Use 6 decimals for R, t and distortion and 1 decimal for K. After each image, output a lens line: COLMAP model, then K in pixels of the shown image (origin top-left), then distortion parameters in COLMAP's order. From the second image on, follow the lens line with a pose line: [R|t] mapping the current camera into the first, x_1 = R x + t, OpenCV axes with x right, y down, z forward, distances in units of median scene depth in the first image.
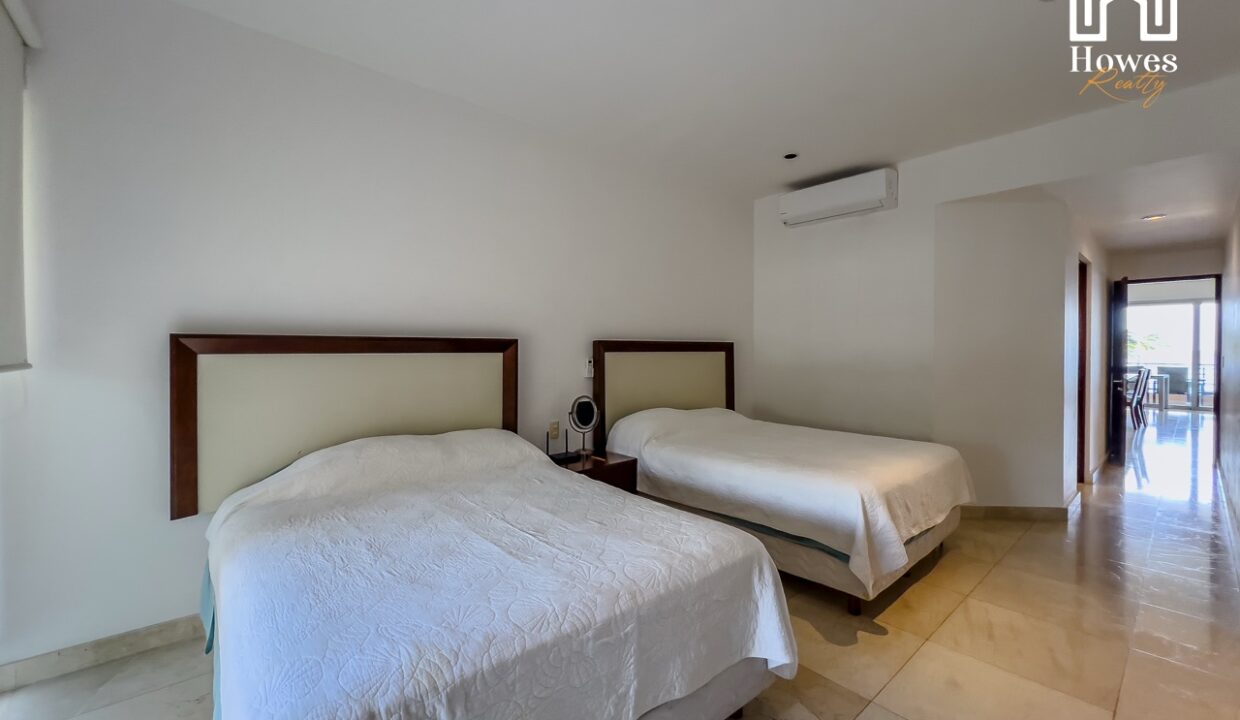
lens RADIAL K [[513.0, 0, 618.1], [0, 513.0, 354.0], [0, 0, 1]] dist [-0.004170, 0.001633]
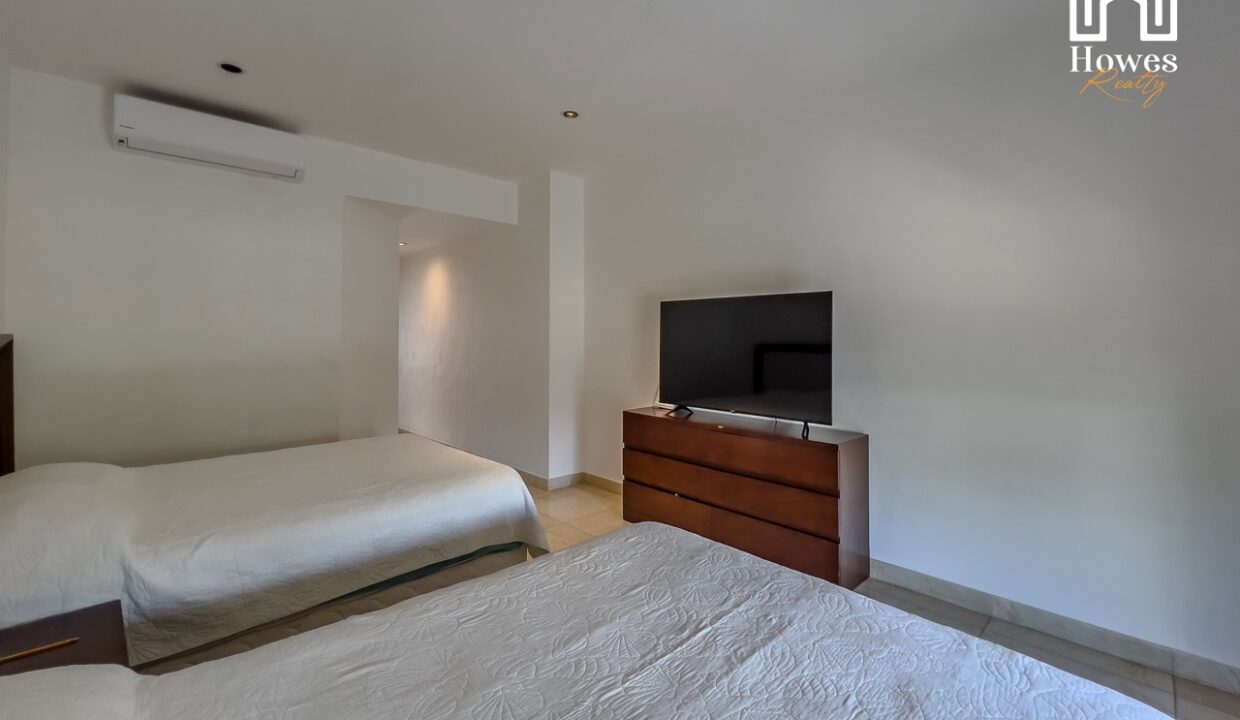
lens RADIAL K [[513.0, 0, 623.3], [0, 513.0, 334.1], [0, 0, 1]] dist [-0.004170, 0.001633]
pose [[-0.058787, -0.001051, 0.998270, -0.823946], [0.009990, 0.999949, 0.001641, -0.047813], [-0.998221, 0.010069, -0.058774, 1.101478]]
